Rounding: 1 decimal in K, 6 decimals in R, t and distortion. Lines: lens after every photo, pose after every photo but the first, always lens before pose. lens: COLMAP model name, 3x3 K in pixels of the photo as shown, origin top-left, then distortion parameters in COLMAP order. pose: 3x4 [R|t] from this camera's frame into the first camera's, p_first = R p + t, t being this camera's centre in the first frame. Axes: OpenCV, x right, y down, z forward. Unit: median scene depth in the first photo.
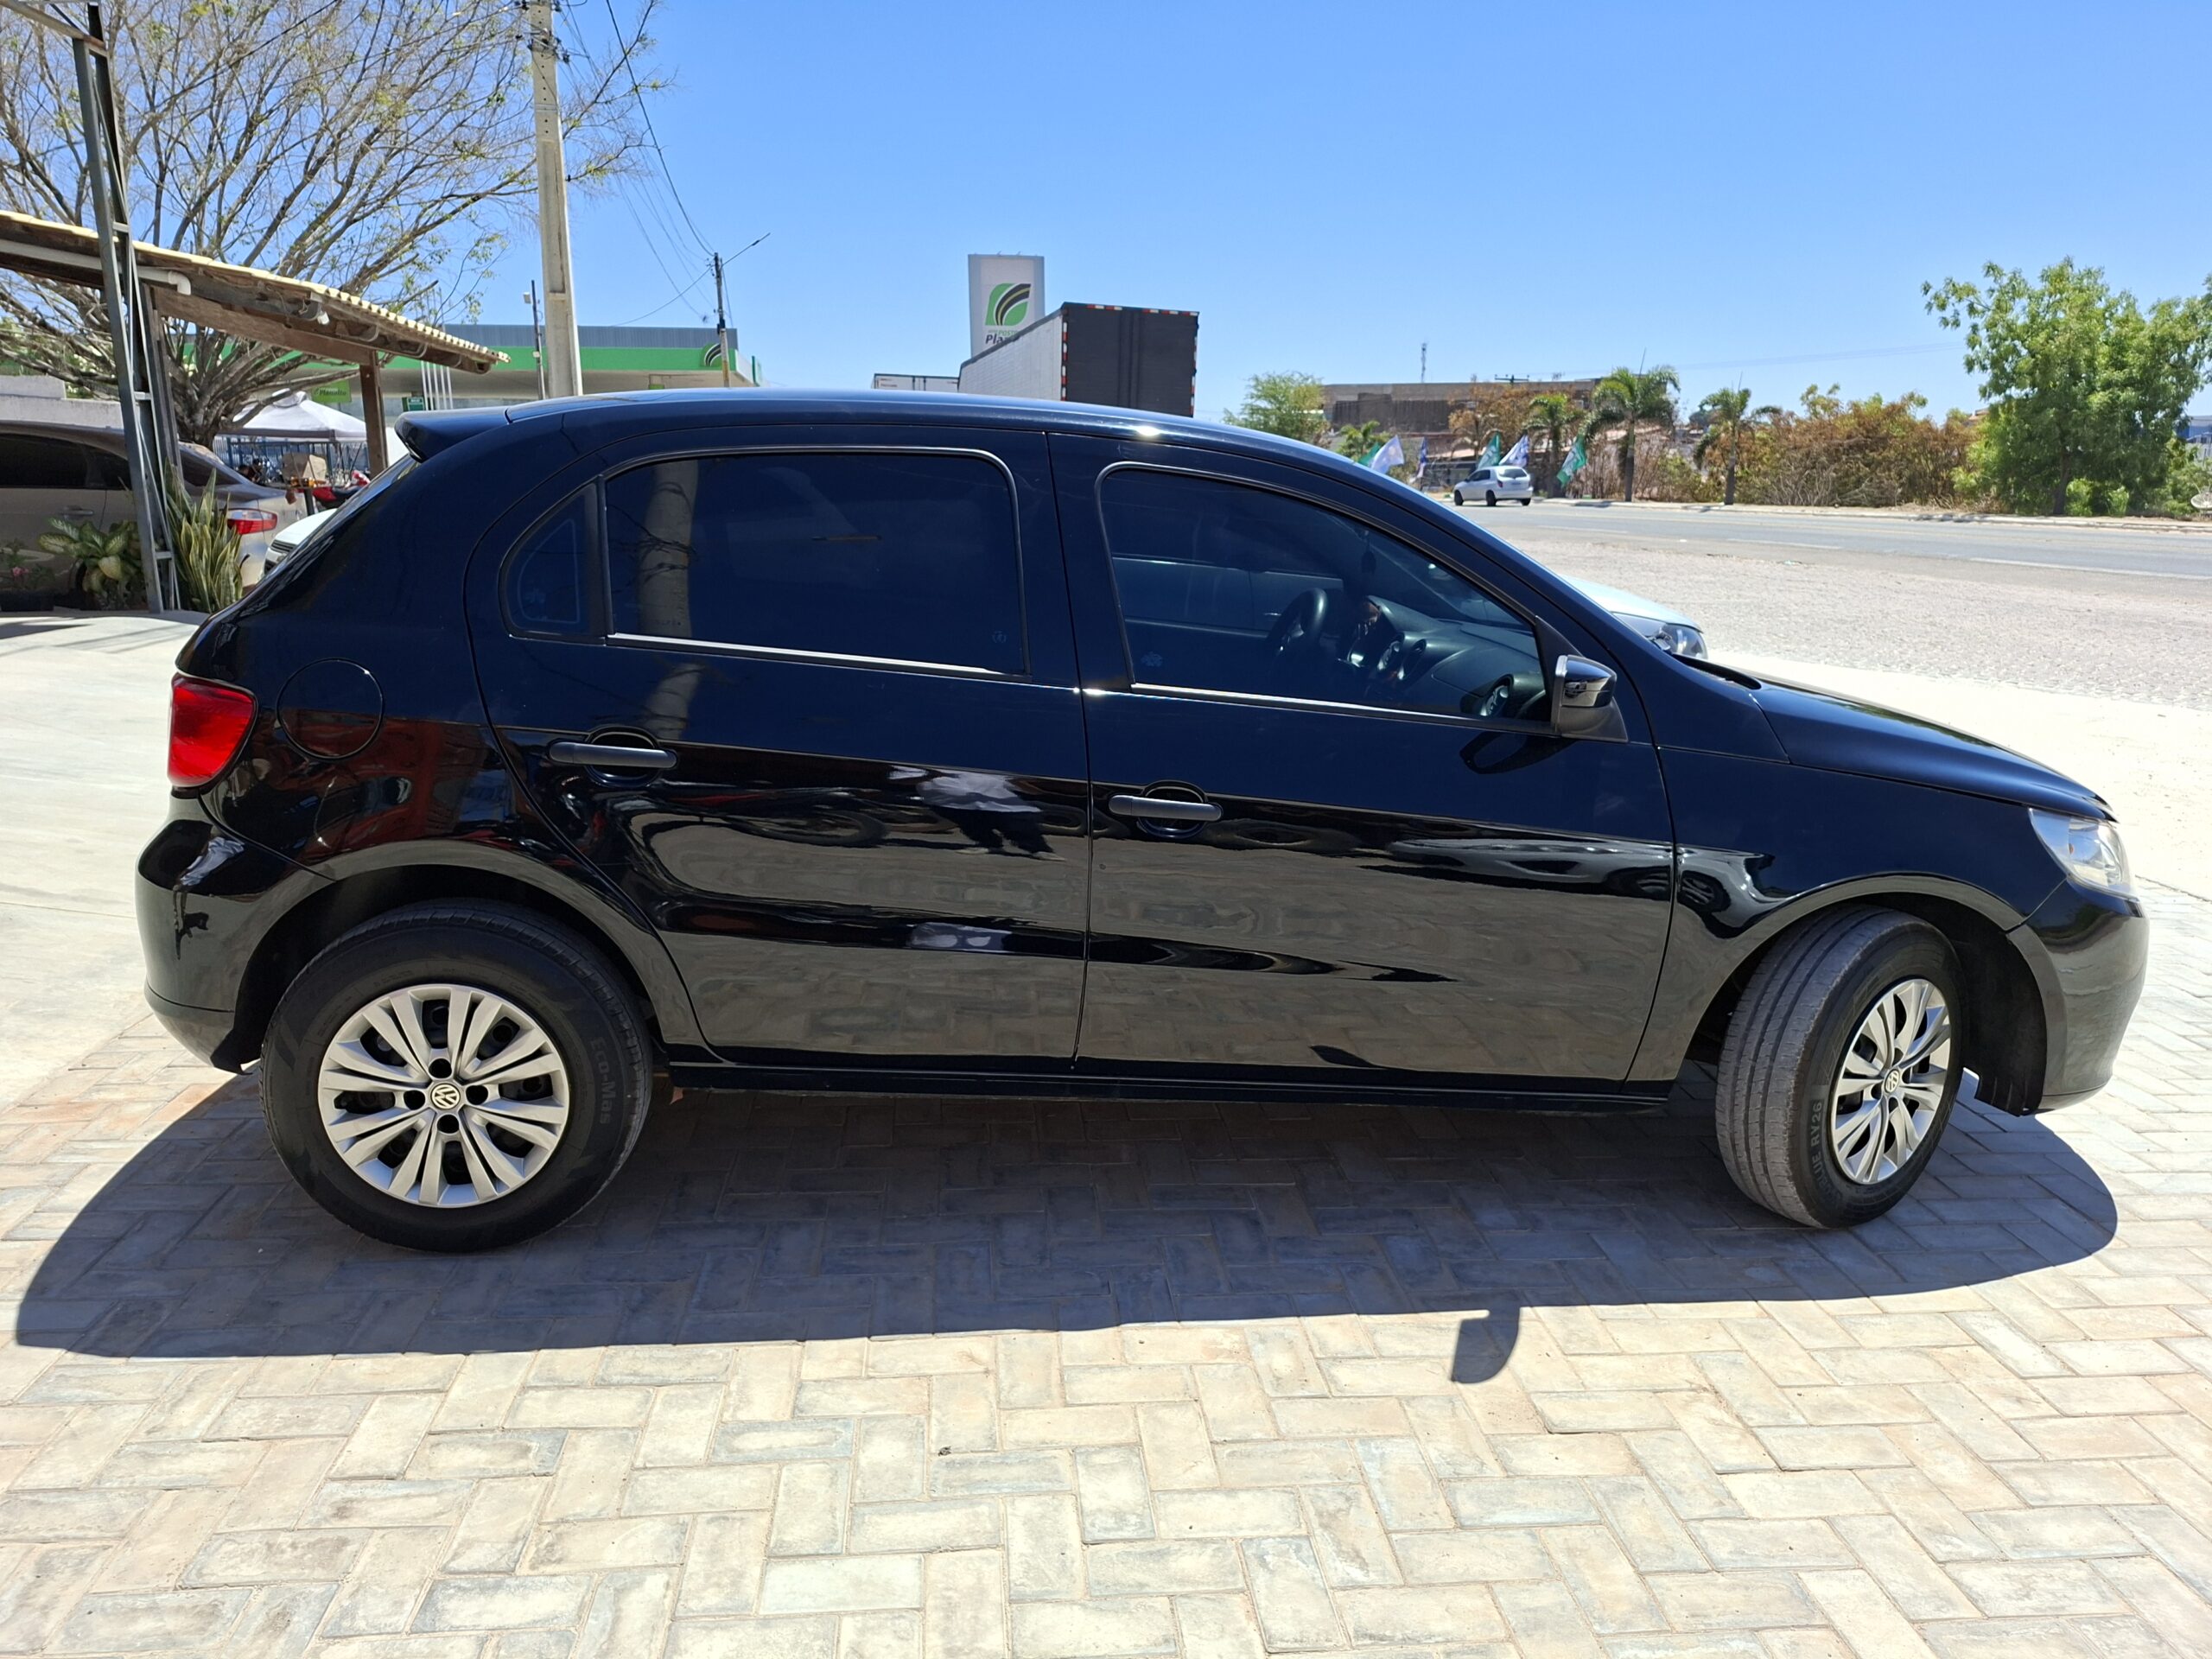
lens RADIAL K [[1556.9, 0, 1115.7], [0, 1556.9, 812.1], [0, 0, 1]] dist [0.051841, -0.049371]
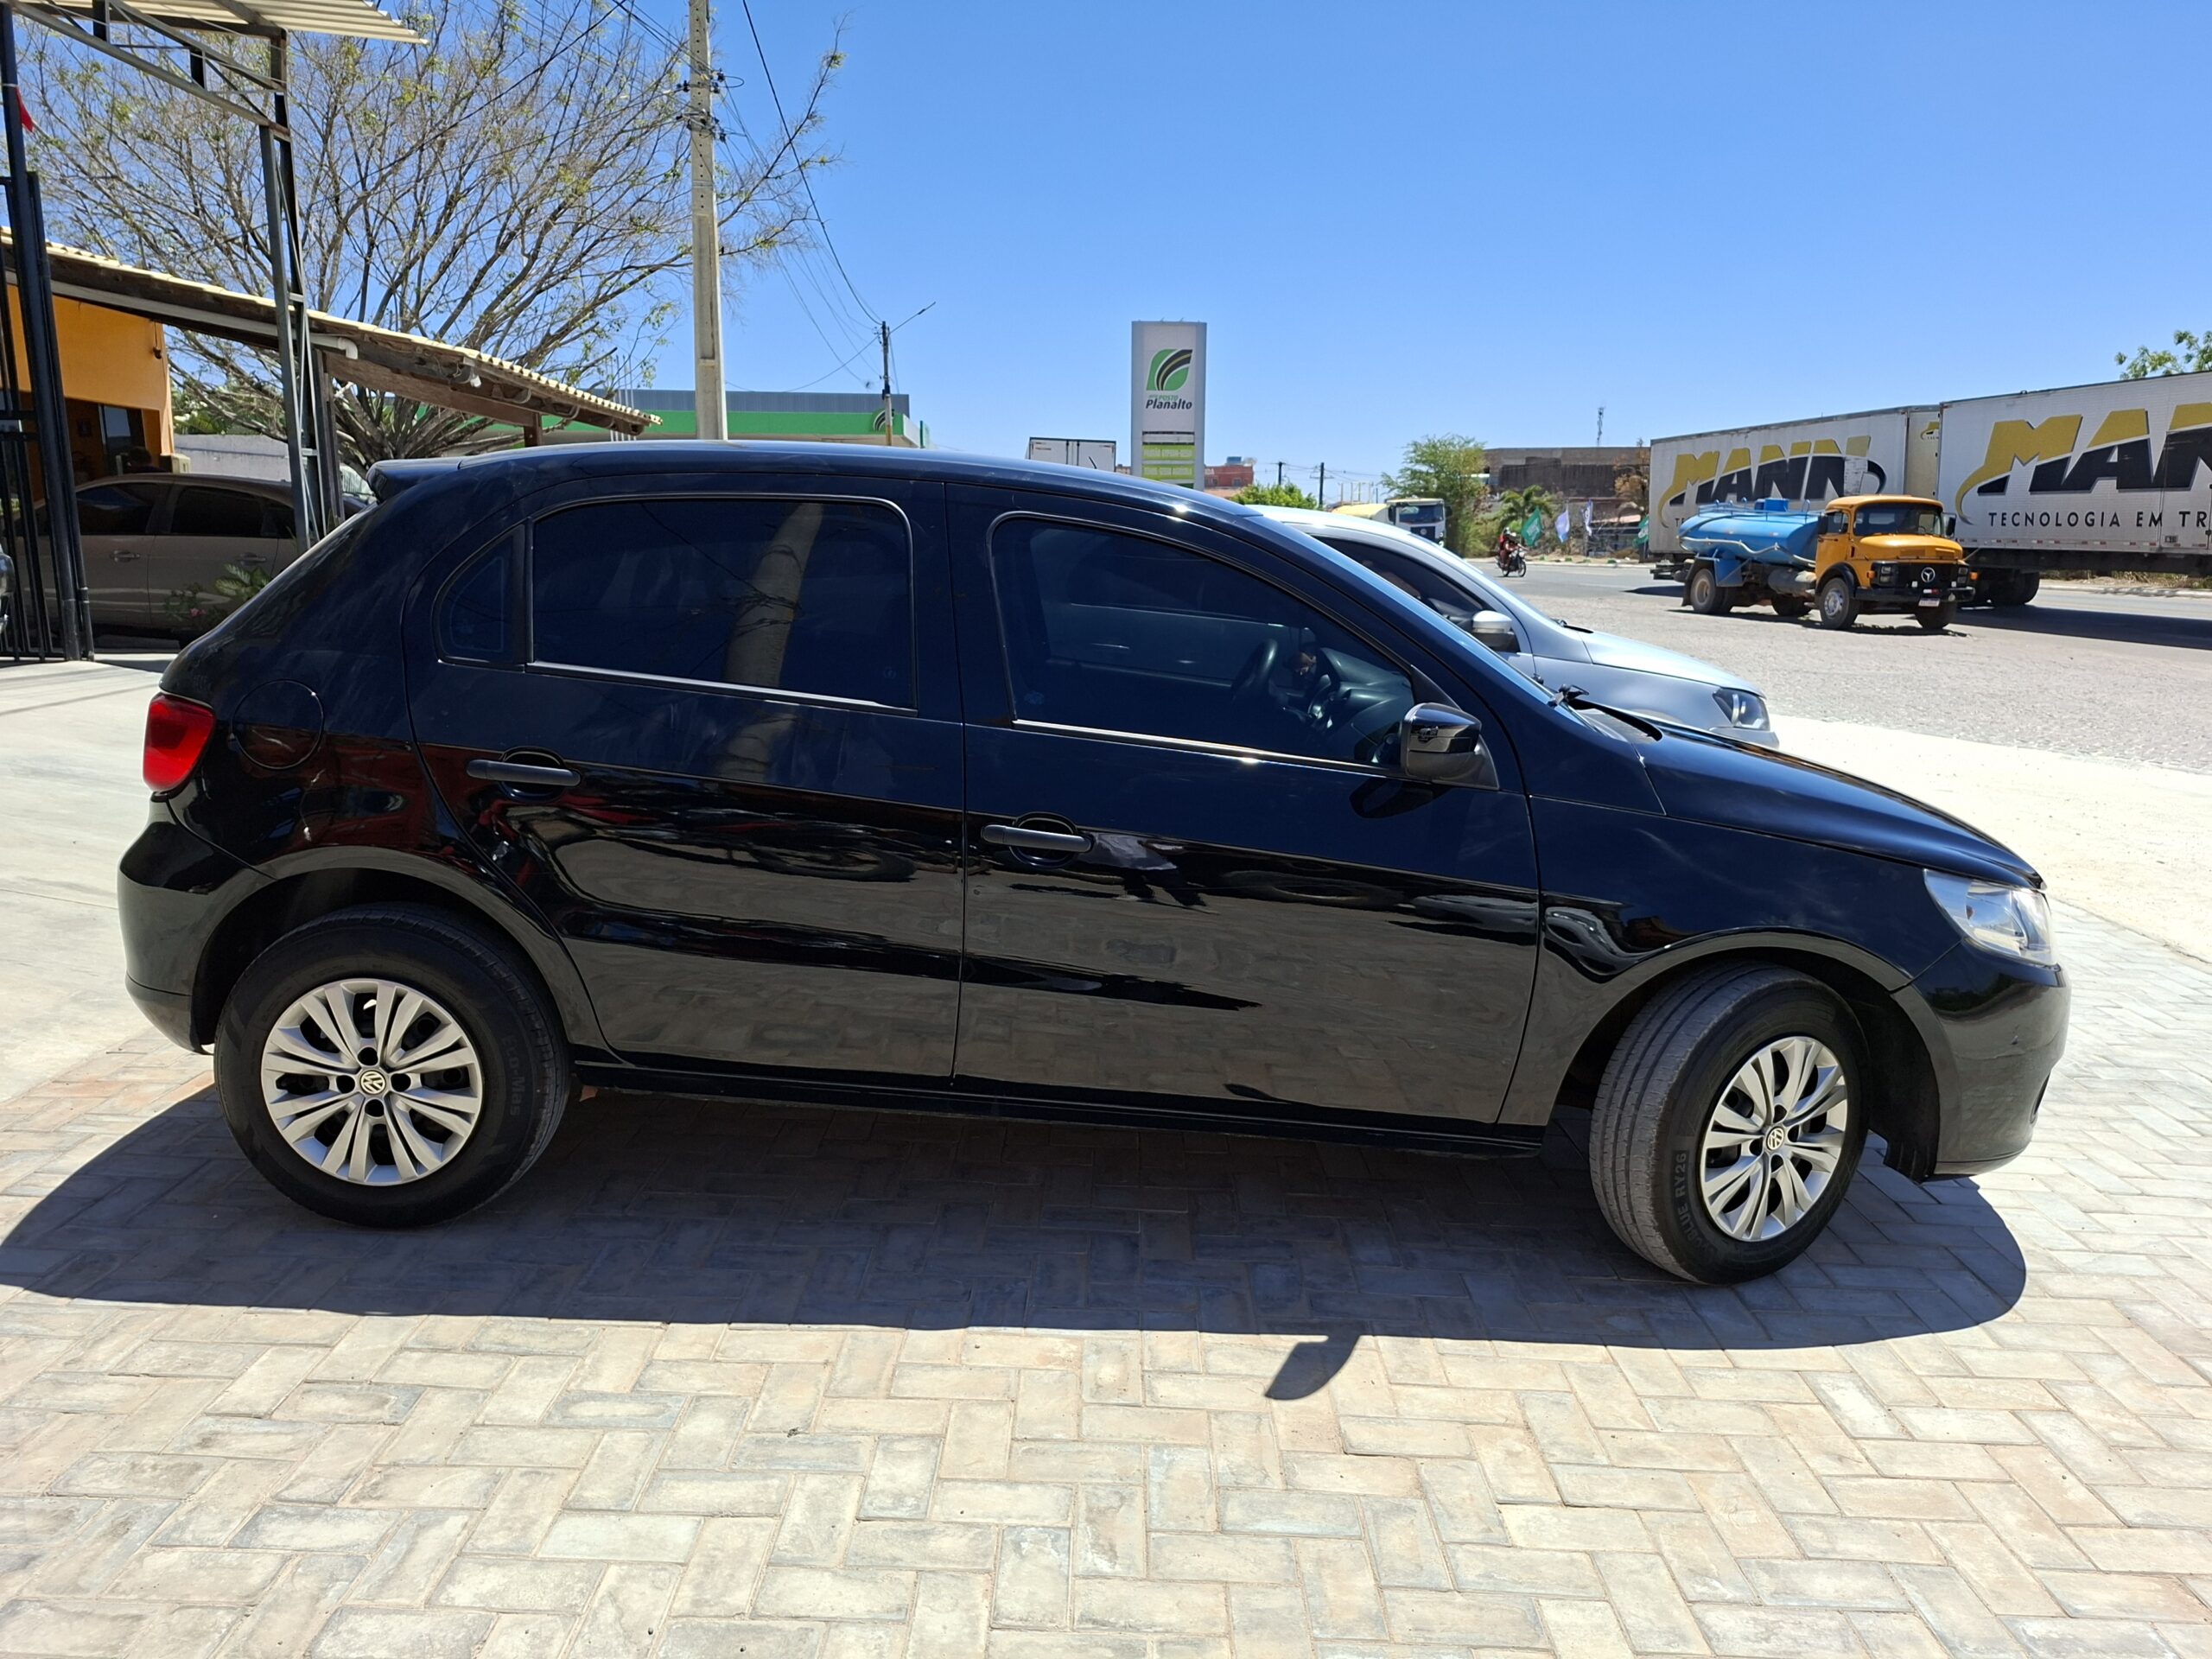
lens RADIAL K [[1553.2, 0, 1114.9], [0, 1553.2, 839.2], [0, 0, 1]] dist [0.055878, -0.052269]
pose [[0.994365, 0.030492, -0.101533, 0.181987], [-0.032678, 0.999267, -0.019929, 0.016204], [0.100851, 0.023134, 0.994633, -0.034515]]
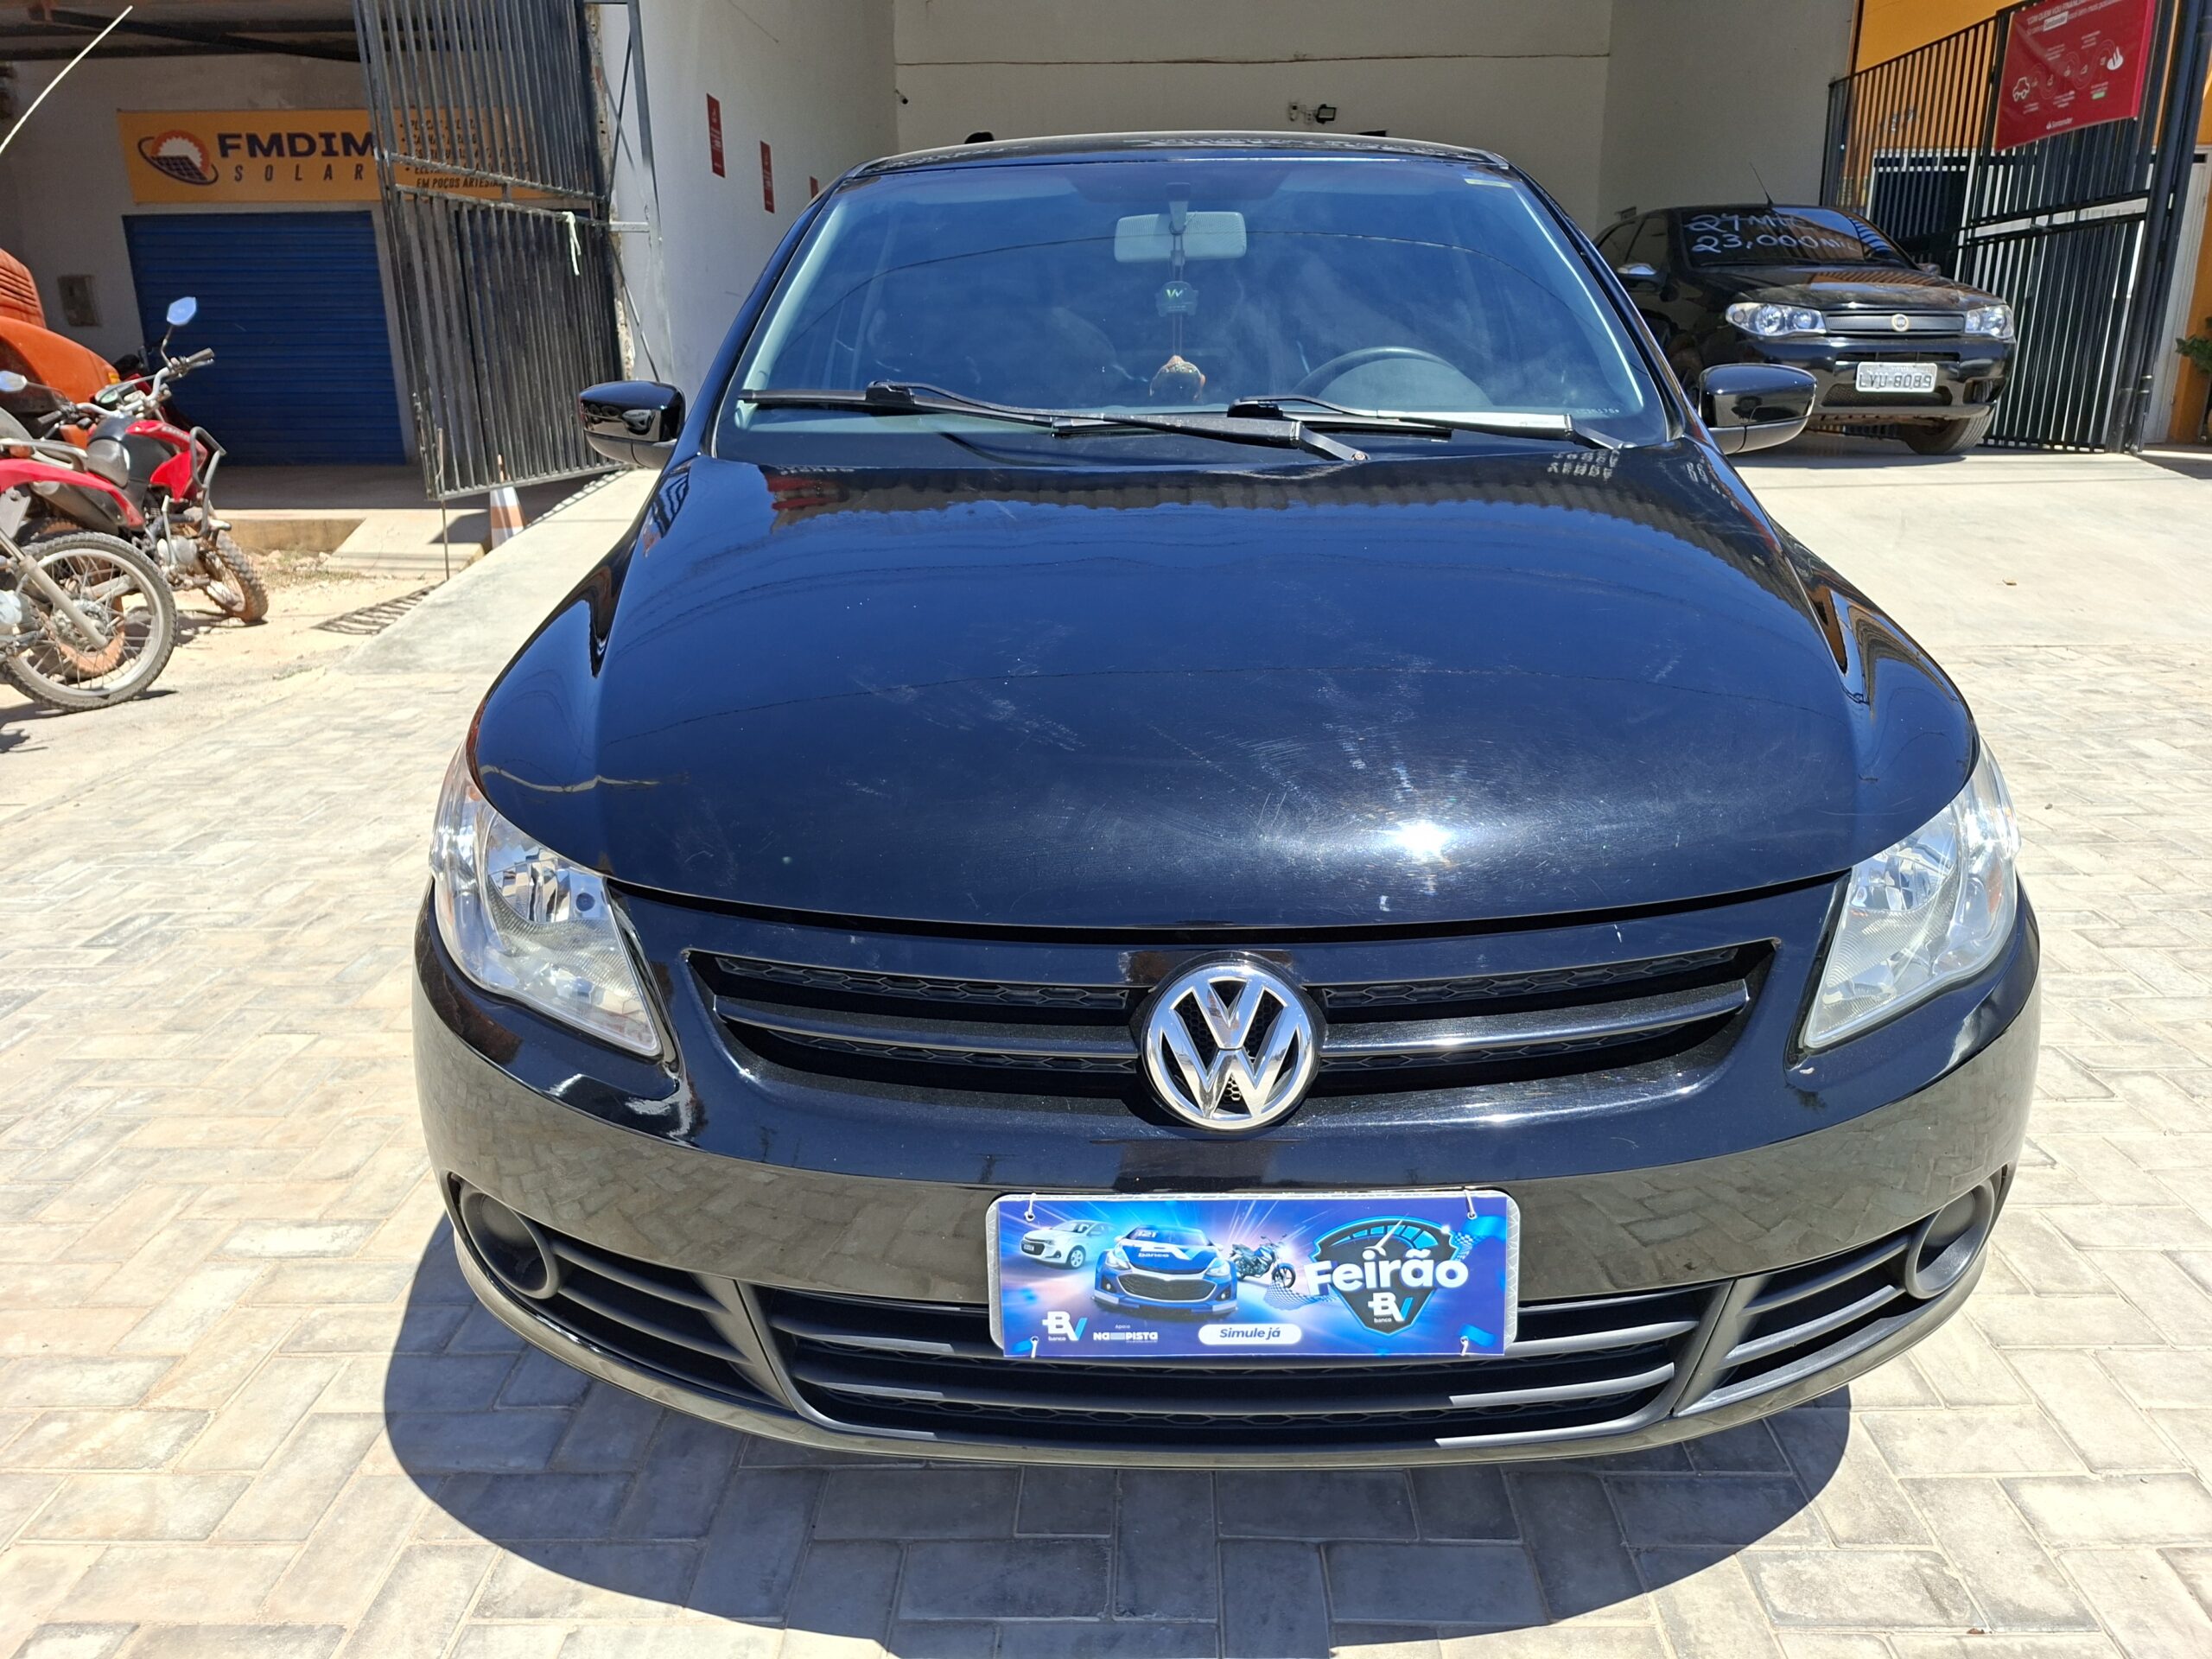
lens RADIAL K [[1550.8, 0, 1094.2], [0, 1550.8, 845.6], [0, 0, 1]] dist [0.050664, -0.044936]
pose [[-0.130761, 0.286391, -0.949148, 1.138814], [-0.199585, 0.930163, 0.308159, -0.169481], [0.971117, 0.229731, -0.064469, 1.310003]]
